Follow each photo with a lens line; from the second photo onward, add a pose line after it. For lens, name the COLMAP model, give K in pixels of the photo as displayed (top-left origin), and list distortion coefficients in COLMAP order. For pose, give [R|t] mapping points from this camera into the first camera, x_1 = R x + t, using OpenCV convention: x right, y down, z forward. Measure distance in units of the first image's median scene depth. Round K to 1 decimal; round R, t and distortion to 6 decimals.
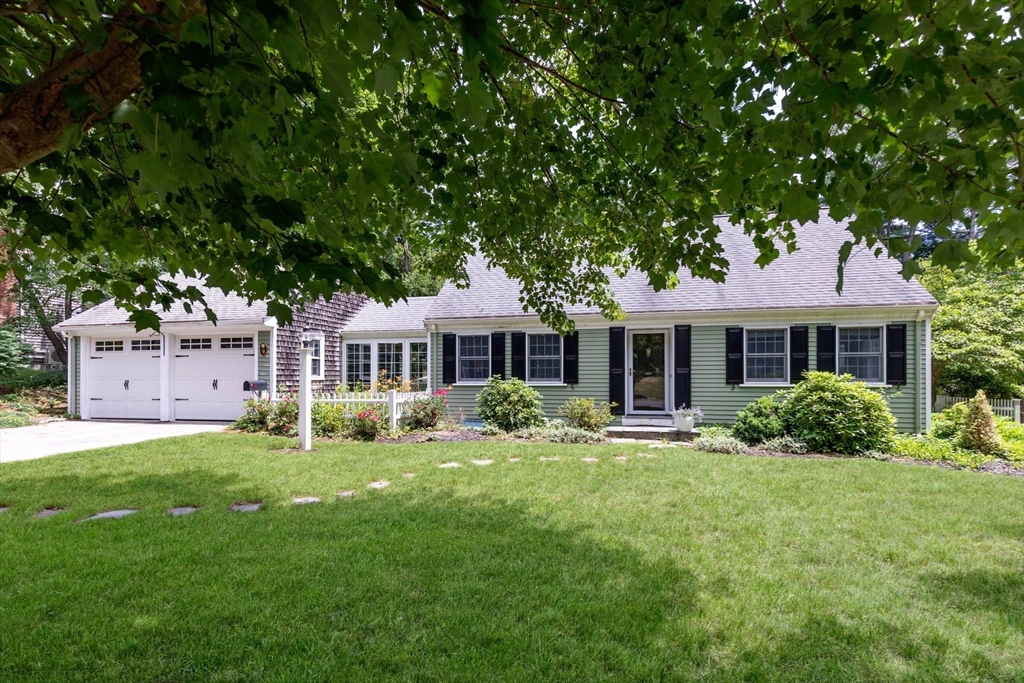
lens RADIAL K [[456.4, 0, 516.3], [0, 456.4, 376.2], [0, 0, 1]] dist [0.001536, 0.000010]
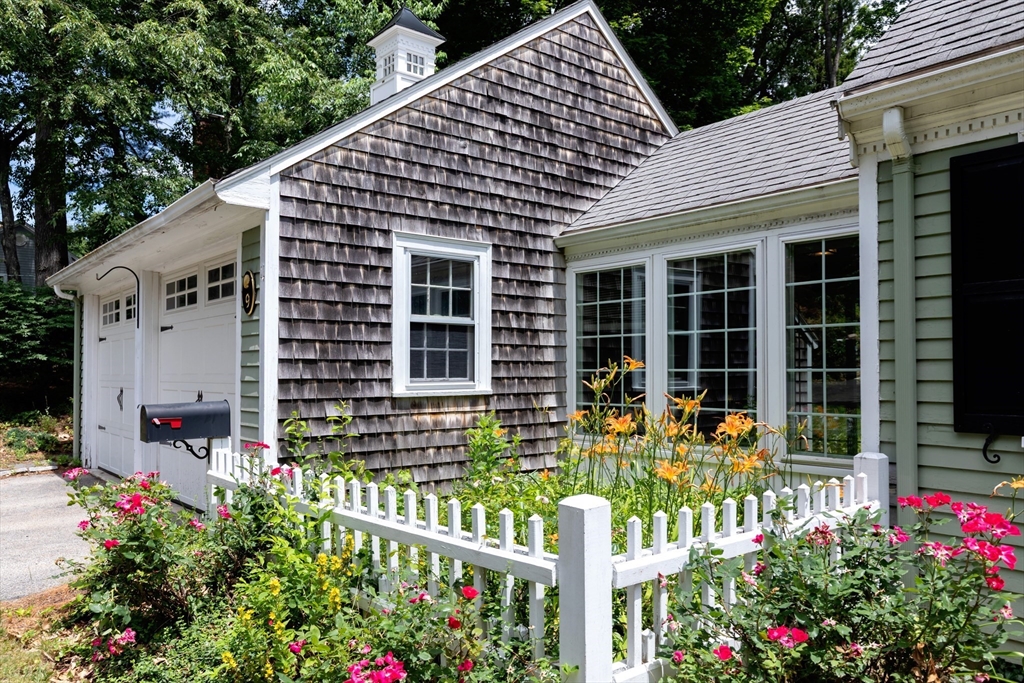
lens RADIAL K [[760.3, 0, 512.0], [0, 760.3, 341.5], [0, 0, 1]] dist [-0.002481, -0.001669]
pose [[0.795332, -0.018726, -0.605885, -0.111983], [-0.001497, 0.999459, -0.032855, -0.010342], [0.606172, 0.027038, 0.794874, 0.623469]]
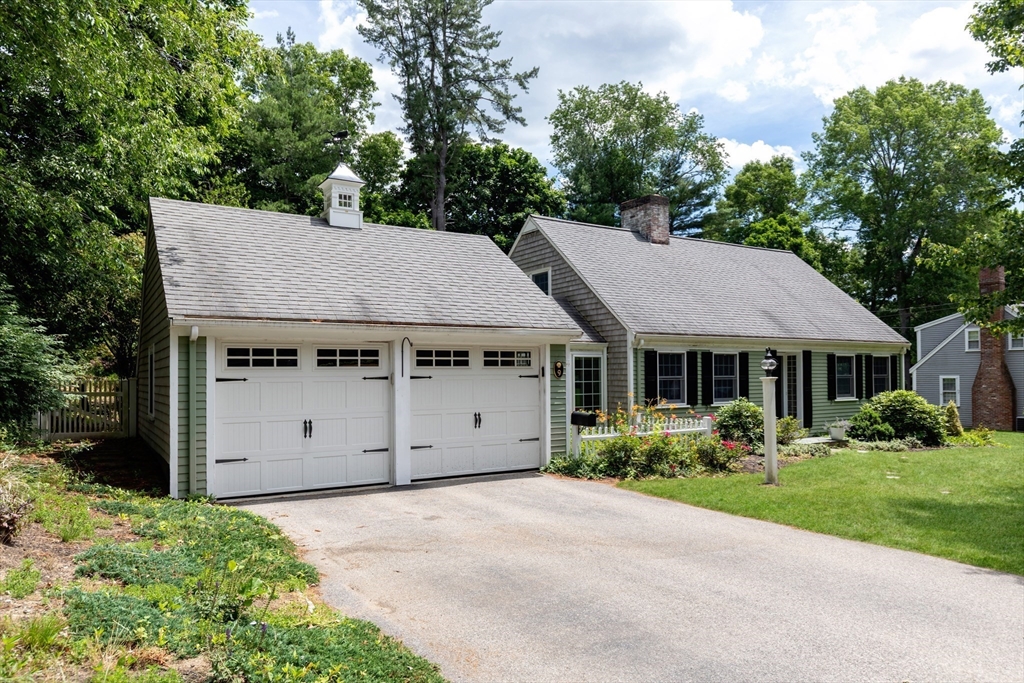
lens RADIAL K [[711.5, 0, 512.0], [0, 711.5, 341.5], [0, 0, 1]] dist [0.007348, 0.002979]
pose [[0.702346, 0.031383, 0.711144, -1.239632], [0.005686, 0.998748, -0.049692, -0.040648], [-0.711813, 0.038944, 0.701288, 0.208828]]
